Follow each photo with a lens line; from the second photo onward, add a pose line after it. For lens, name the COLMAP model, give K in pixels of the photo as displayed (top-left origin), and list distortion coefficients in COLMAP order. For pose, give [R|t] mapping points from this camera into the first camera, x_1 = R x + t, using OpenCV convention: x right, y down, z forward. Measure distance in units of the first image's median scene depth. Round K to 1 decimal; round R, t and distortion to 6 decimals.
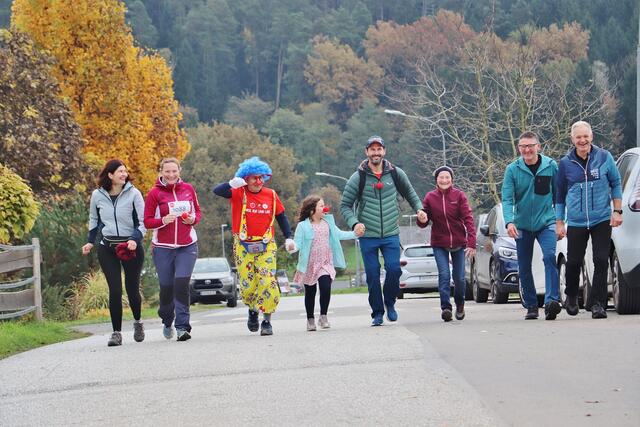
lens RADIAL K [[617.6, 0, 320.0], [0, 617.6, 213.5], [0, 0, 1]] dist [-0.014178, 0.021431]
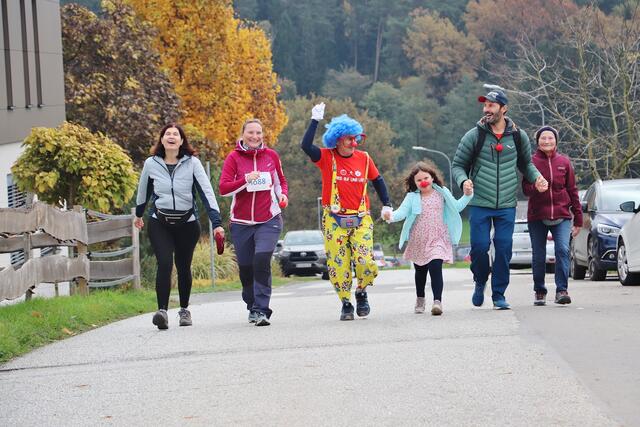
lens RADIAL K [[617.6, 0, 320.0], [0, 617.6, 213.5], [0, 0, 1]] dist [-0.014178, 0.021431]
pose [[0.999456, 0.015004, -0.029363, -0.126975], [-0.014655, 0.999820, 0.012074, 0.032188], [0.029539, -0.011637, 0.999496, -0.003556]]
